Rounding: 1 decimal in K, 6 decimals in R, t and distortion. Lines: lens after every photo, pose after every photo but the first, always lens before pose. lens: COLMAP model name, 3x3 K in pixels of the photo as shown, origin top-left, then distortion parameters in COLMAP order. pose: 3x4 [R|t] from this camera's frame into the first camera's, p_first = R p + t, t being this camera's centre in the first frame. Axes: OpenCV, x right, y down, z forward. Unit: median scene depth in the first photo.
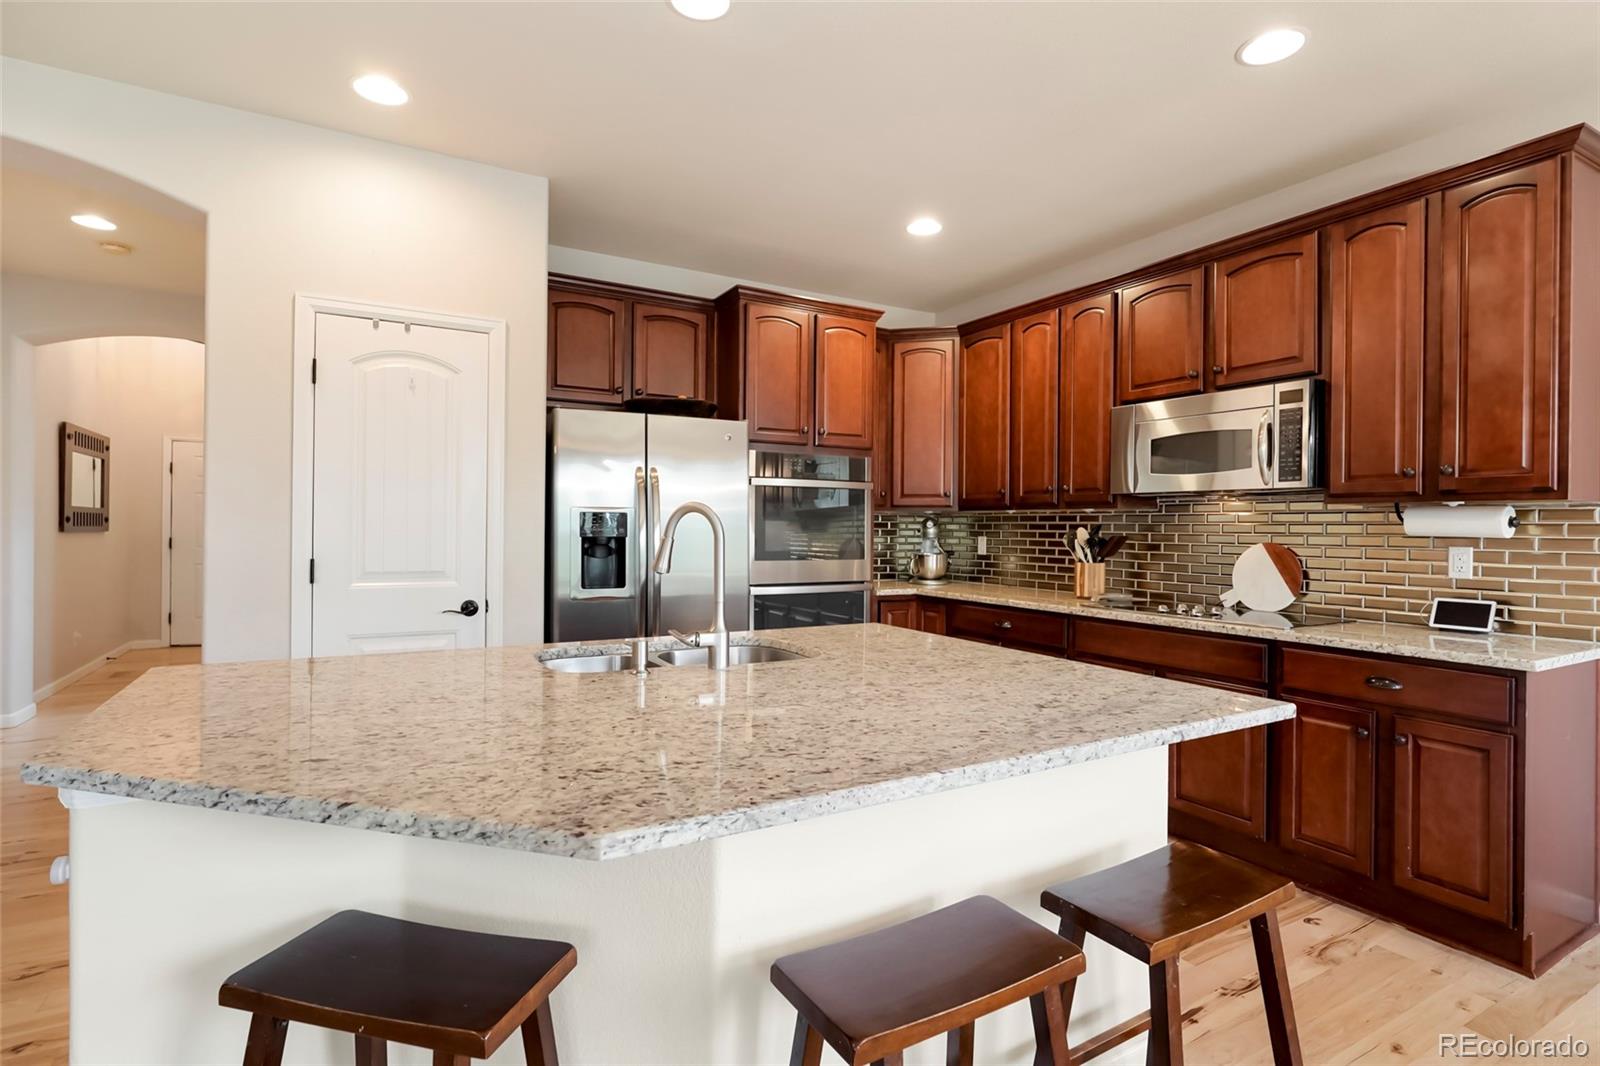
lens RADIAL K [[765.3, 0, 800.0], [0, 765.3, 533.0], [0, 0, 1]] dist [0.002377, 0.000961]
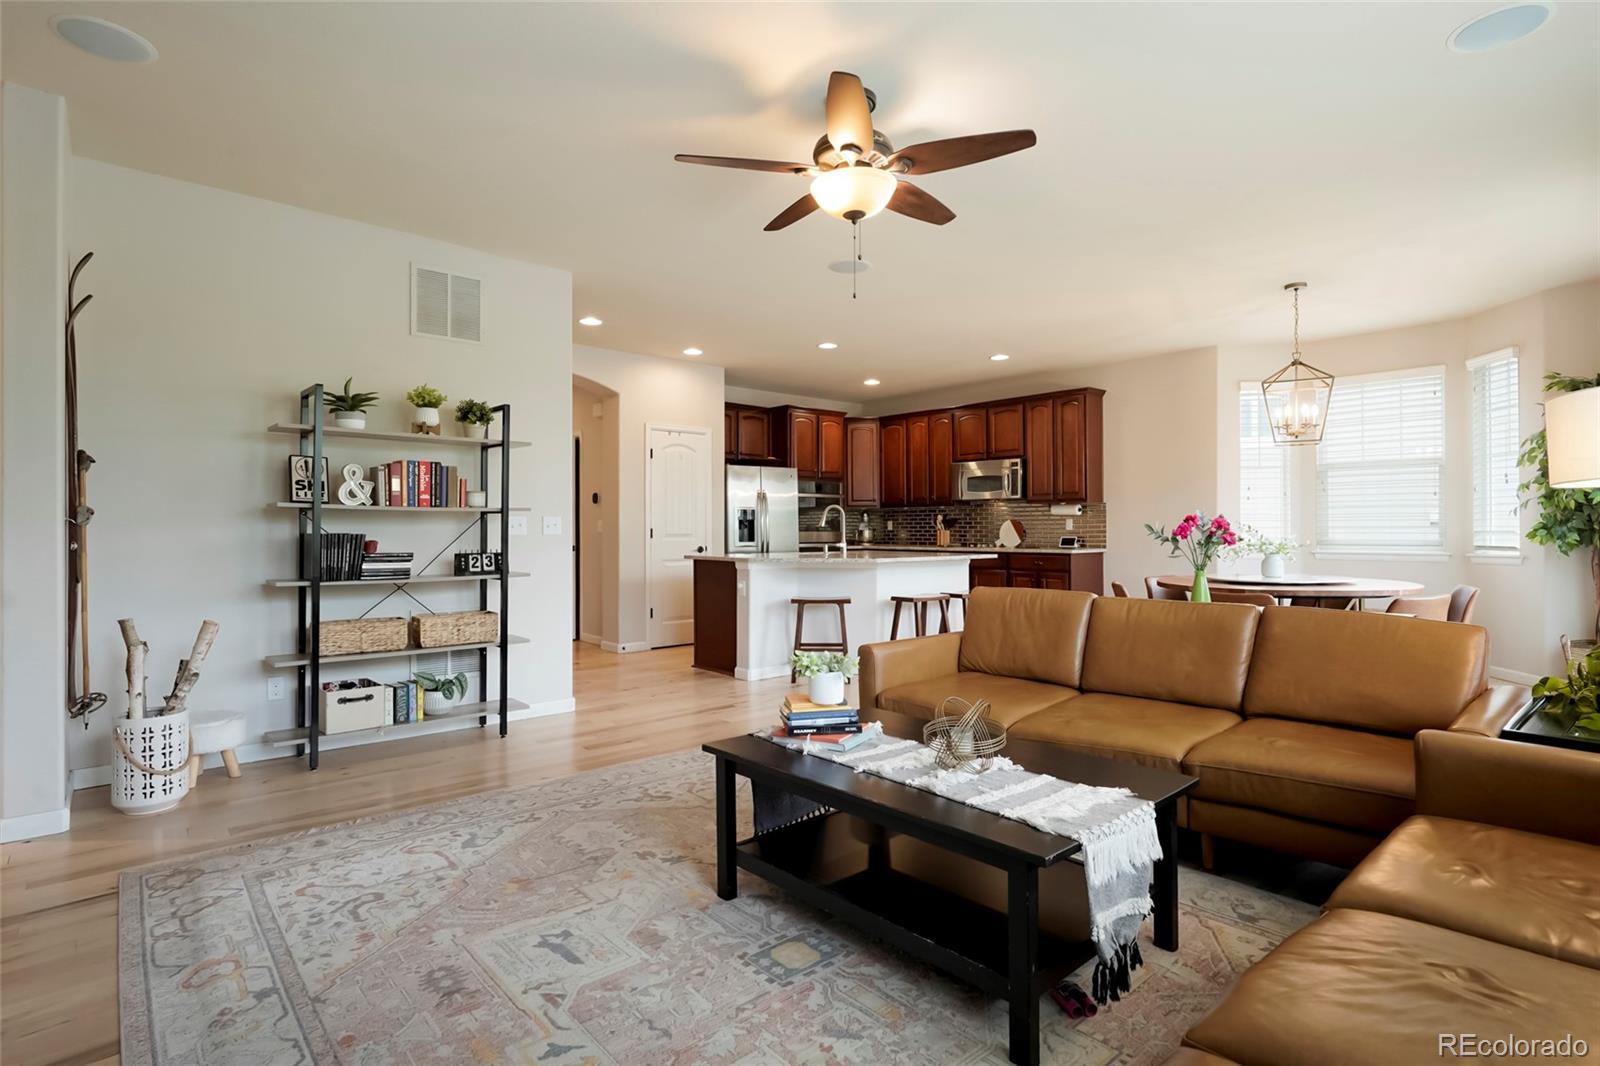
lens RADIAL K [[765.3, 0, 800.0], [0, 765.3, 533.0], [0, 0, 1]] dist [0.002377, 0.000961]
pose [[0.980443, -0.013539, 0.196338, -0.543534], [0.013743, 0.999906, 0.000325, 0.045618], [-0.196324, 0.002380, 0.980536, -1.281684]]
